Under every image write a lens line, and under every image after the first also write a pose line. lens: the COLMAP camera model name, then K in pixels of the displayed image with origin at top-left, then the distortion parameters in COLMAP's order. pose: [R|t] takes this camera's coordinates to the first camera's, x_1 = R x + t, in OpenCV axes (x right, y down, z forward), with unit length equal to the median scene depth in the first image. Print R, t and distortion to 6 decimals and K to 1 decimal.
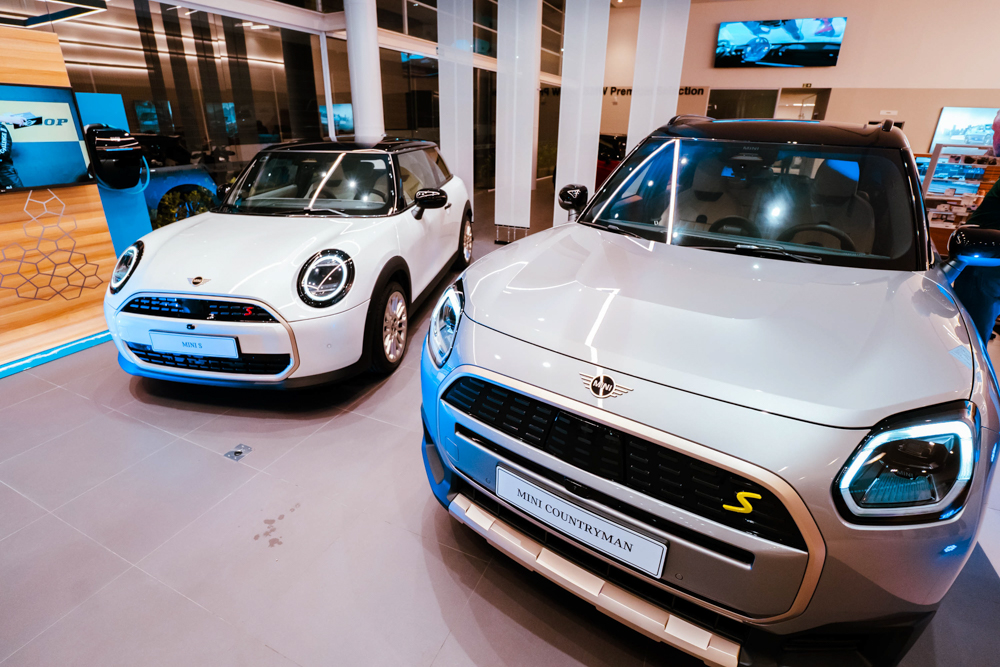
lens RADIAL K [[491.9, 0, 477.0], [0, 491.9, 322.0], [0, 0, 1]] dist [-0.001106, -0.000141]
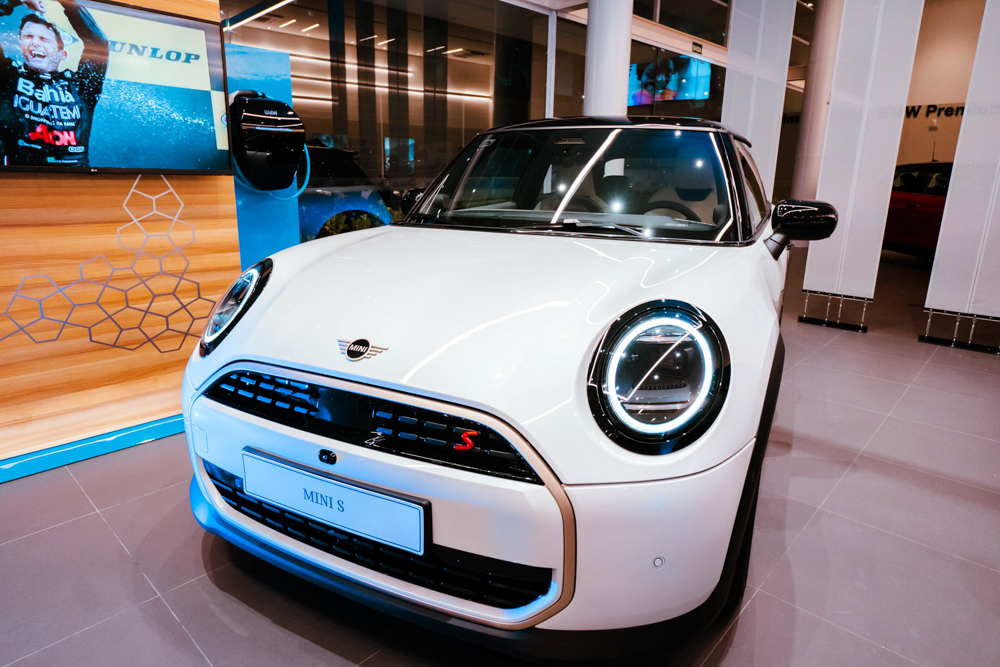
lens RADIAL K [[614.4, 0, 500.0], [0, 614.4, 333.5], [0, 0, 1]] dist [-0.001181, -0.000472]
pose [[0.959242, 0.092636, -0.266969, -0.251371], [-0.125933, 0.985877, -0.110399, -0.043210], [0.252972, 0.139519, 0.957361, 0.421131]]
